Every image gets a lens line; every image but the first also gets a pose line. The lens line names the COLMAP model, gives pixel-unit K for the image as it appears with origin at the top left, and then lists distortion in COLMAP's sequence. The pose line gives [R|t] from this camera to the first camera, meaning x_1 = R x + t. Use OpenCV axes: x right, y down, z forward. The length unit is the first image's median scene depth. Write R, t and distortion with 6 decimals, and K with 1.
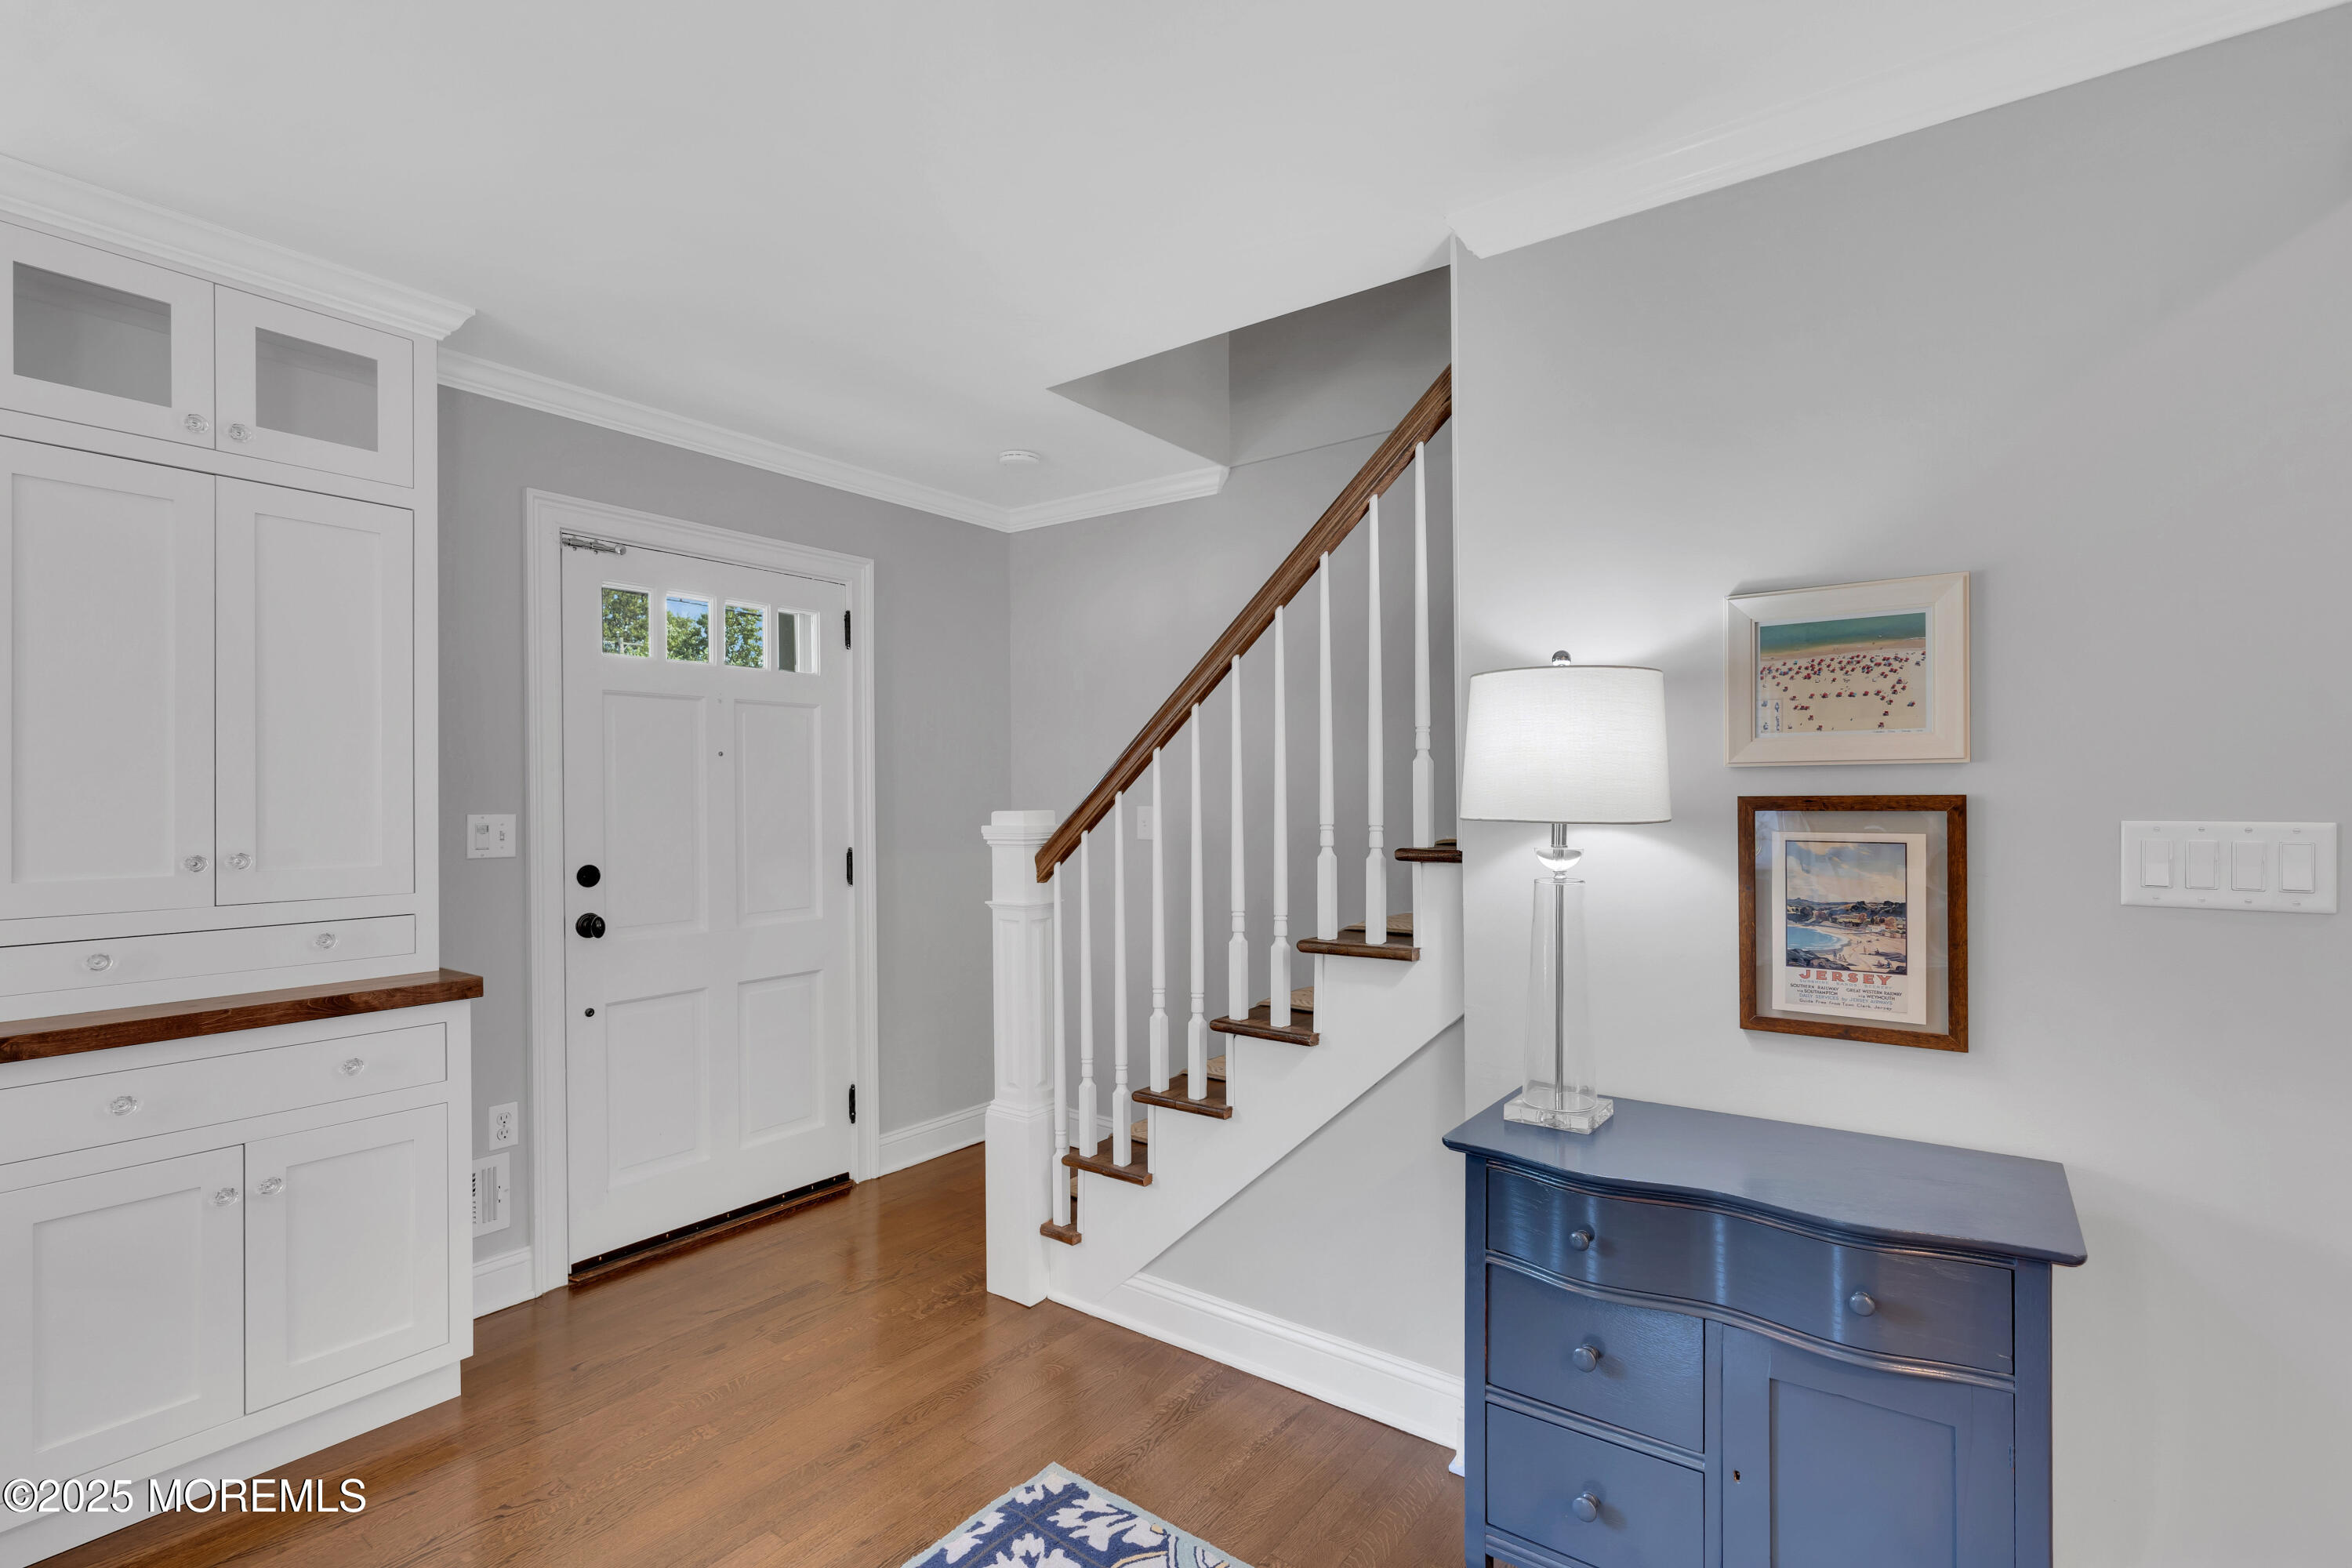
lens RADIAL K [[1074.8, 0, 1183.4], [0, 1074.8, 793.2], [0, 0, 1]] dist [-0.003005, 0.001321]
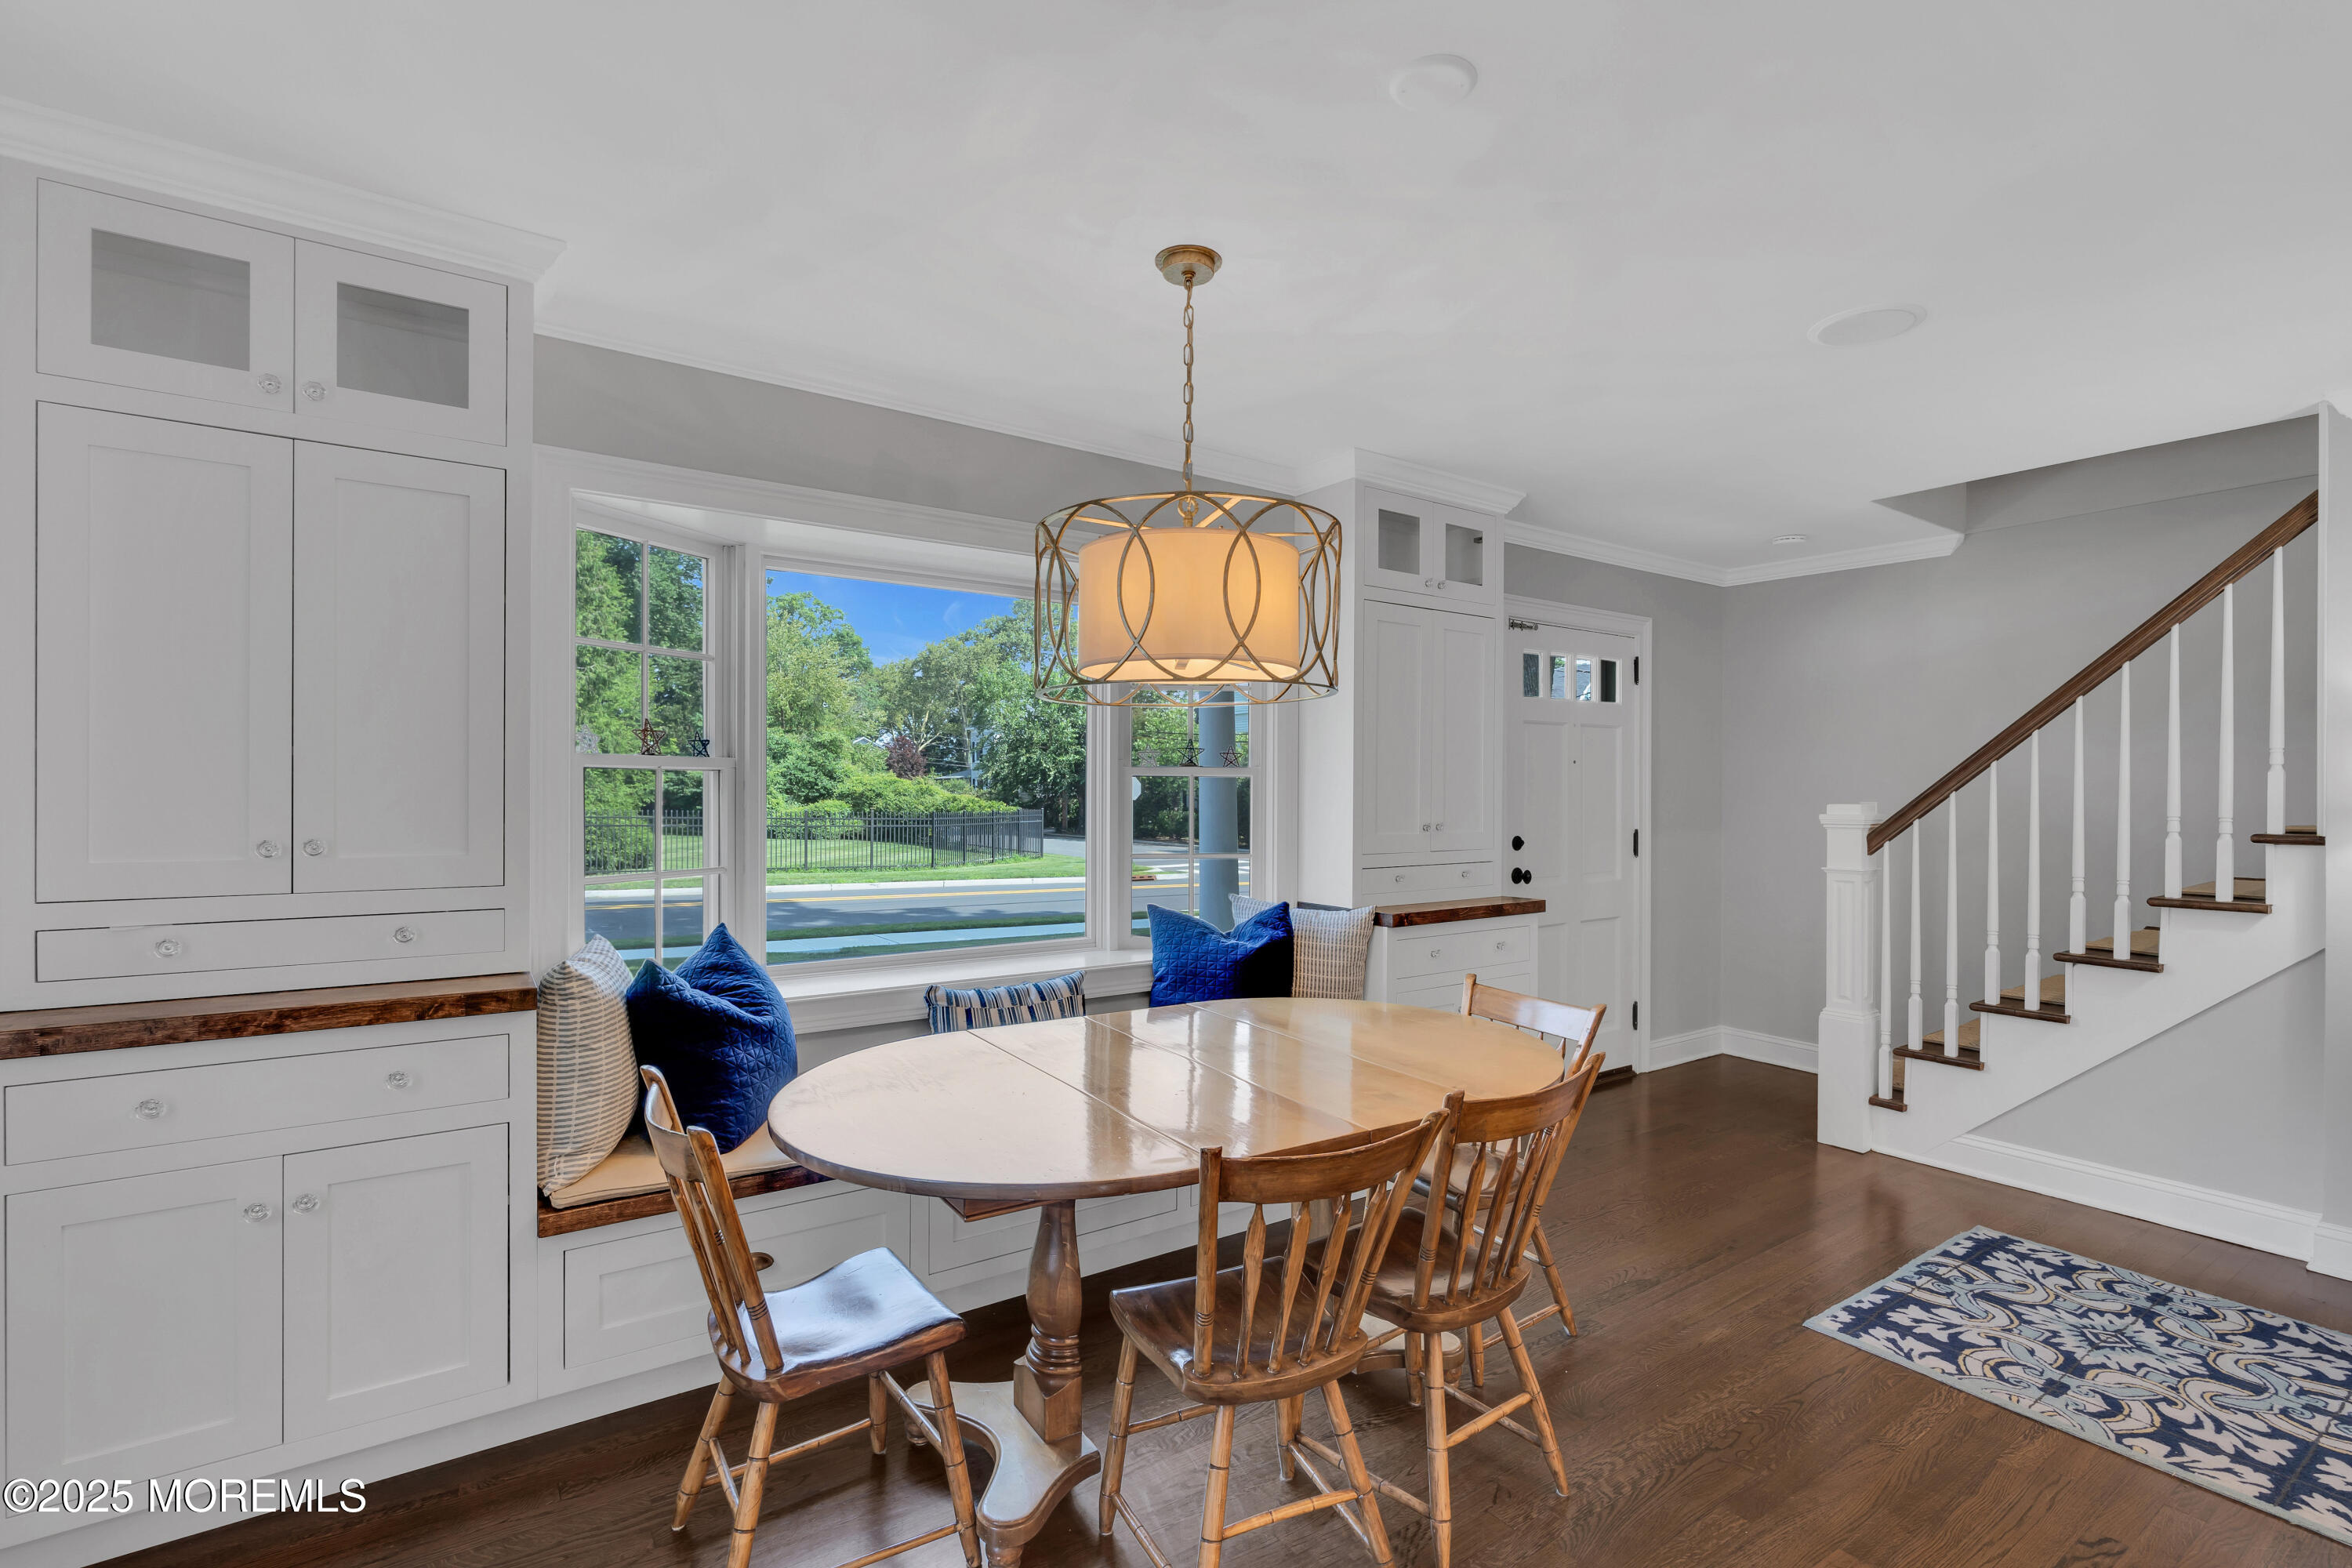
lens RADIAL K [[1074.8, 0, 1183.4], [0, 1074.8, 793.2], [0, 0, 1]] dist [-0.003005, 0.001321]
pose [[0.948150, 0.010052, -0.317665, -0.576637], [-0.008130, 0.999940, 0.007374, -0.001008], [0.317720, -0.004409, 0.948174, -0.660040]]
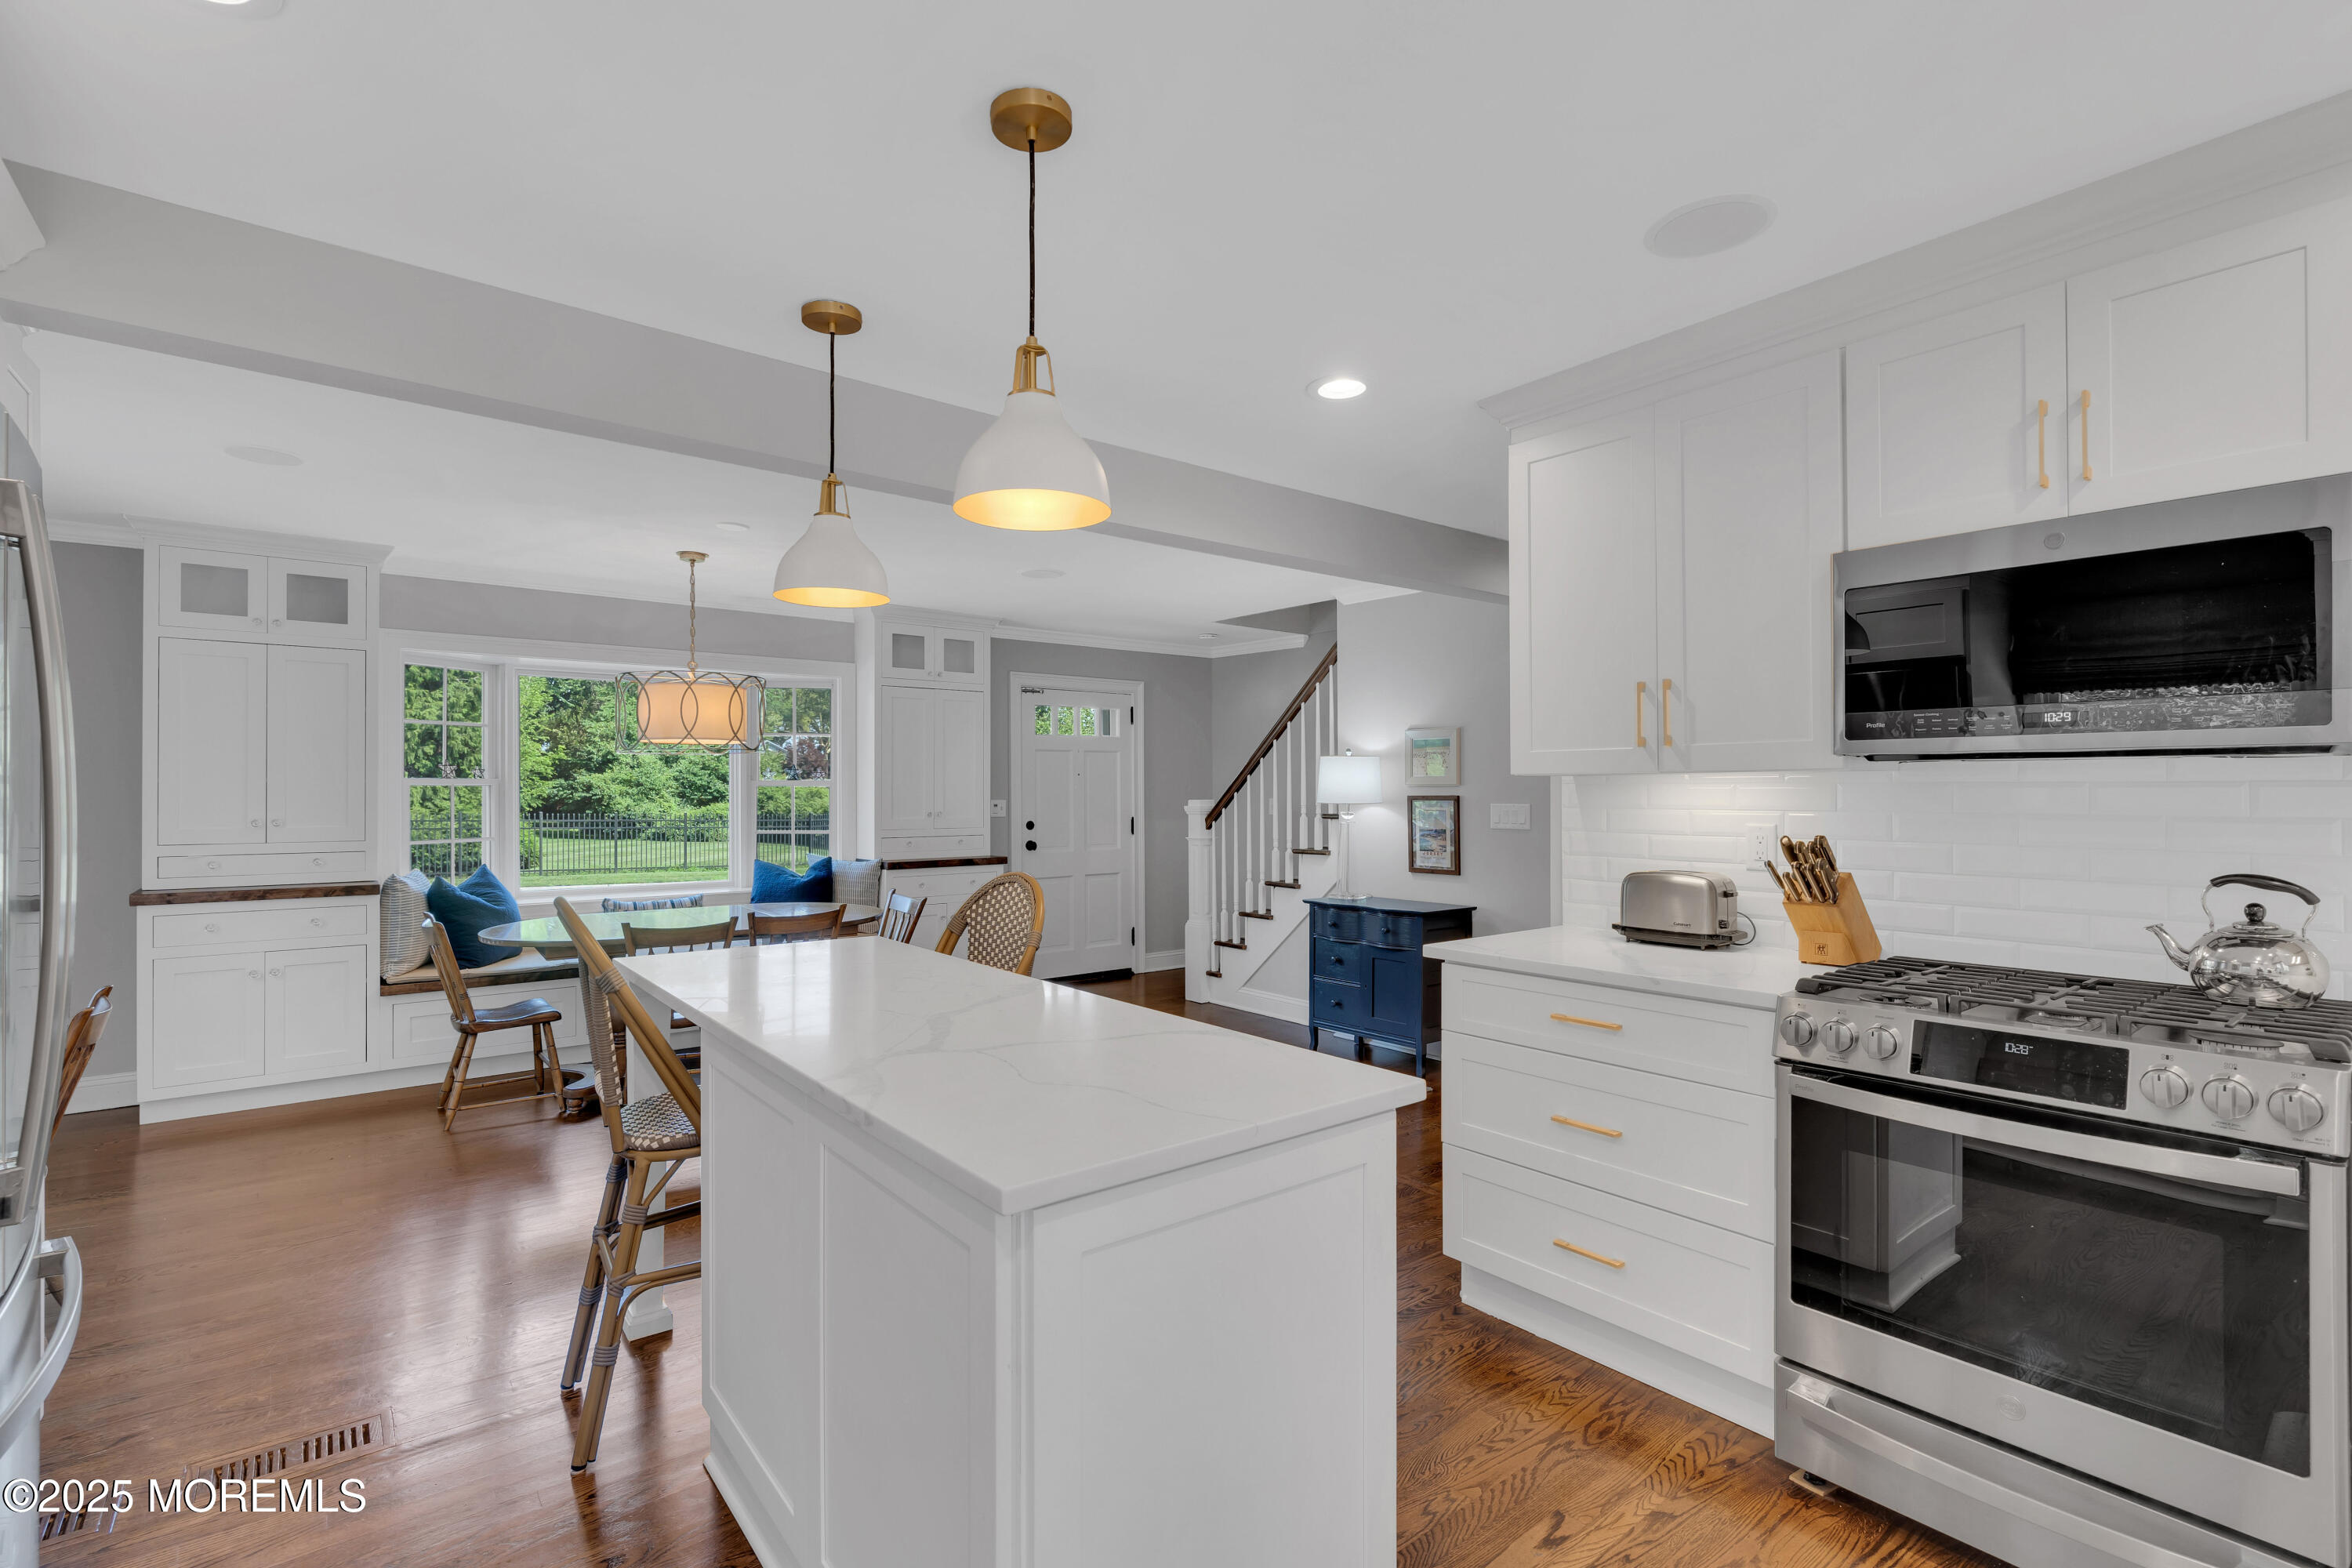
lens RADIAL K [[1096.3, 0, 1176.0], [0, 1096.3, 784.0], [0, 0, 1]] dist [0.014041, -0.000184]
pose [[0.963886, 0.002012, -0.266307, 0.484143], [-0.002629, 0.999995, -0.001962, -0.015117], [0.266302, 0.002591, 0.963886, -1.478041]]
